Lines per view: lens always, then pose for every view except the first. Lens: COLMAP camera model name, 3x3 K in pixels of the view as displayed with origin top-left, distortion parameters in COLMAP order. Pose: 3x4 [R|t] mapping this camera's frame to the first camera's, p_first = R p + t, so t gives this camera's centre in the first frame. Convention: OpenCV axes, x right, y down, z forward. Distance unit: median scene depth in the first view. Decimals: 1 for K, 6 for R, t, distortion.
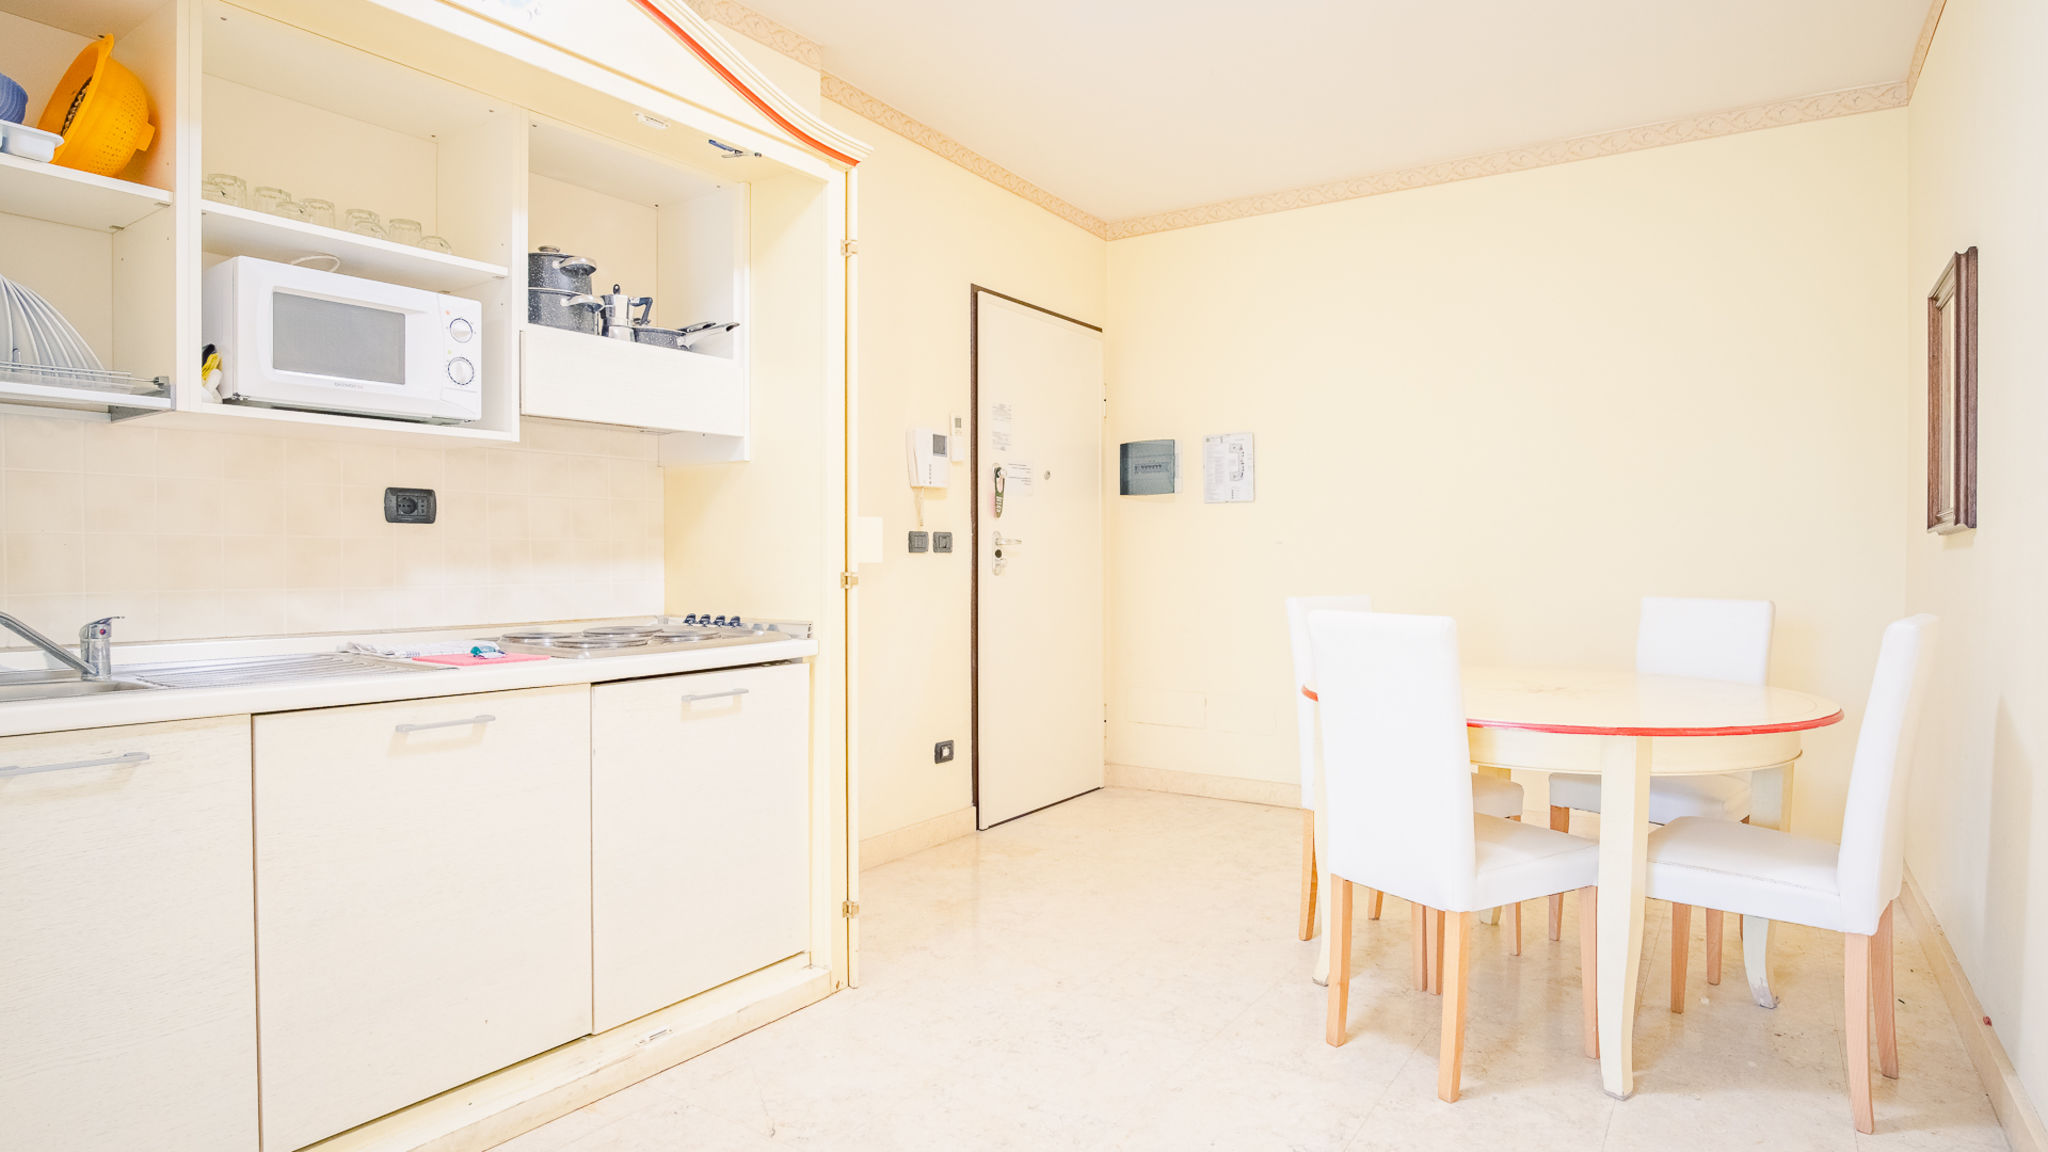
lens RADIAL K [[1128.7, 0, 1046.5], [0, 1128.7, 573.1], [0, 0, 1]] dist [-0.005603, -0.000992]
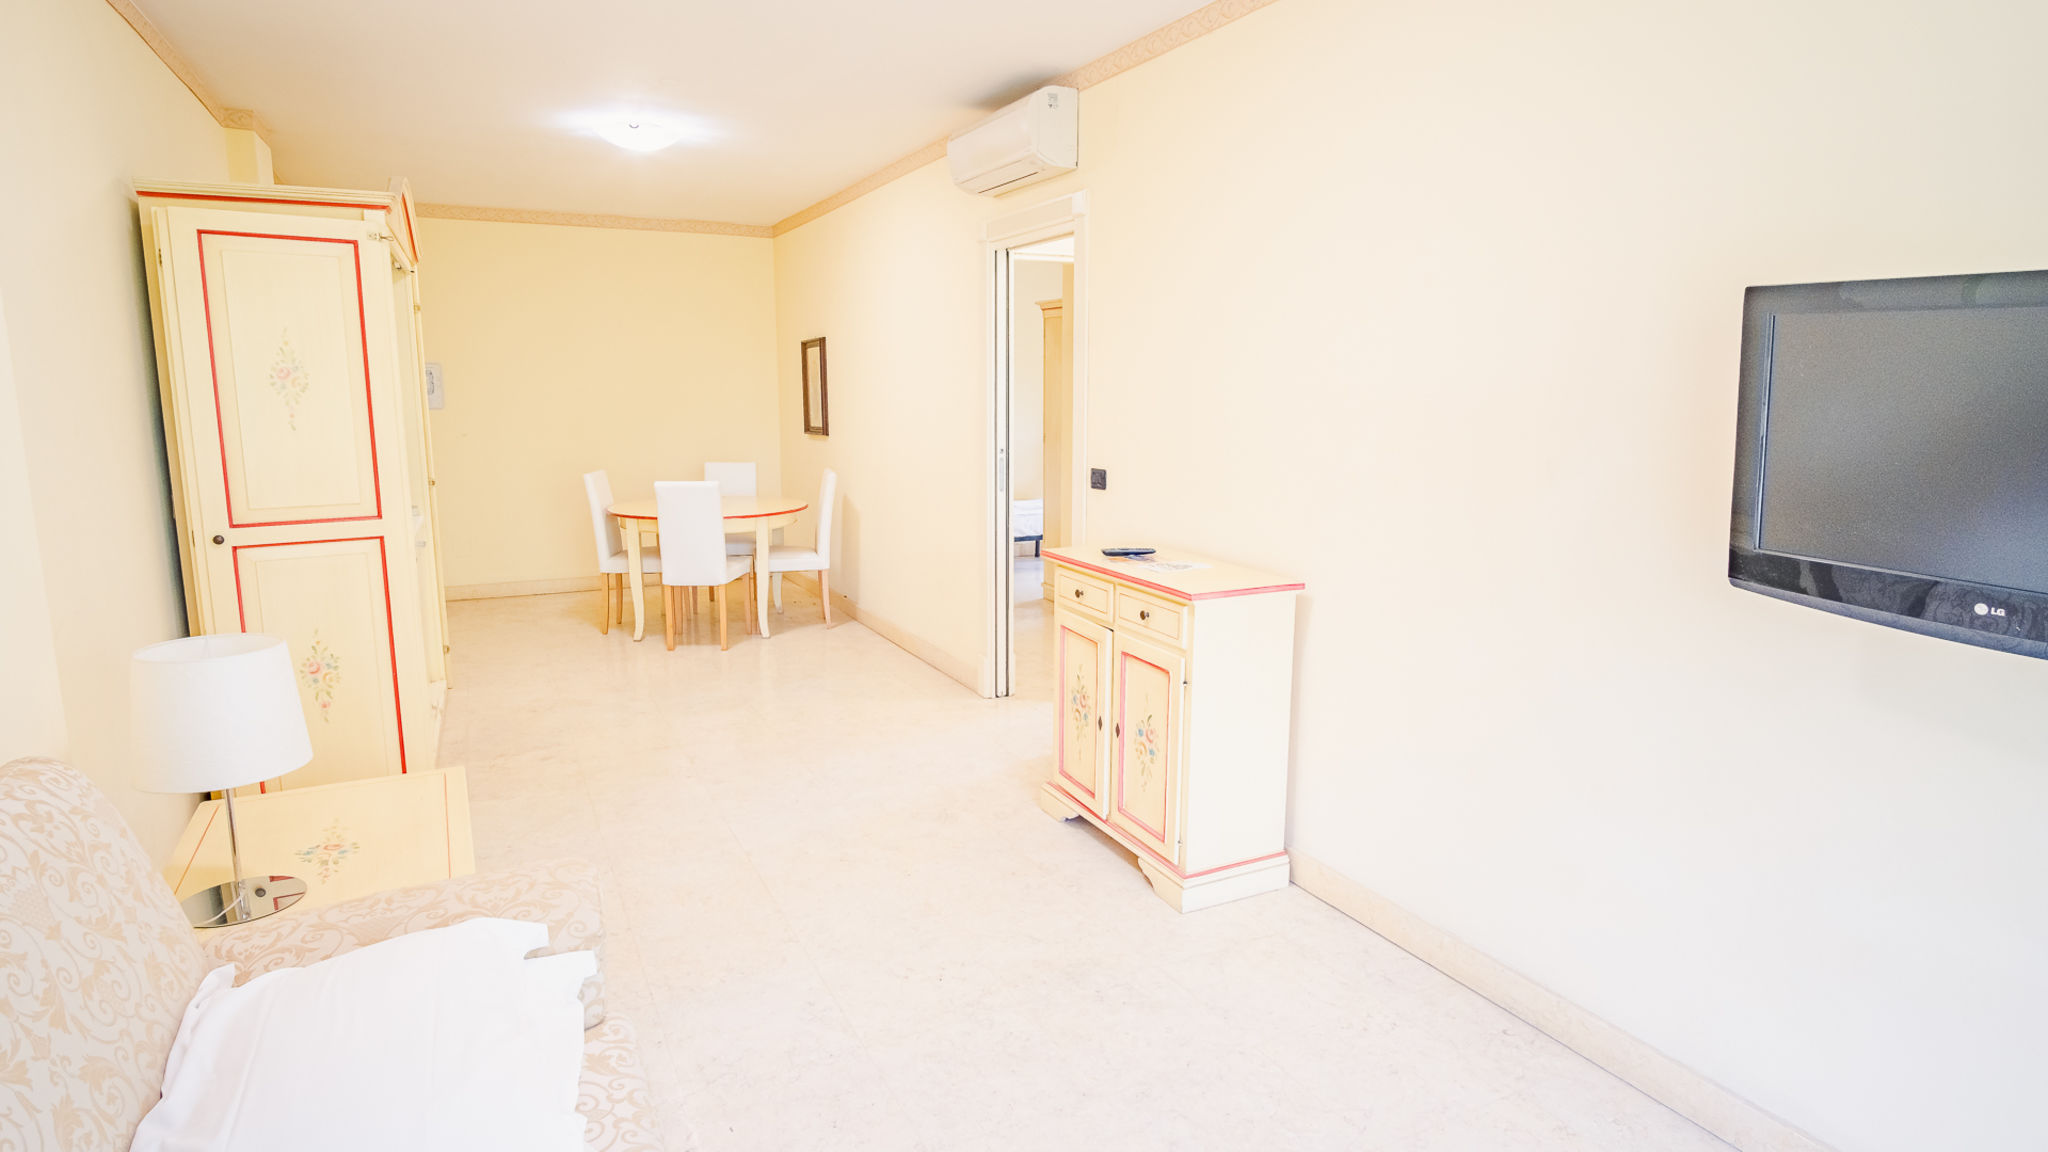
lens RADIAL K [[1128.7, 0, 1046.5], [0, 1128.7, 573.1], [0, 0, 1]] dist [-0.005603, -0.000992]
pose [[0.524741, -0.138185, 0.839971, -1.562530], [0.008460, 0.987534, 0.157176, -0.168020], [-0.851220, -0.075371, 0.519369, -1.151758]]
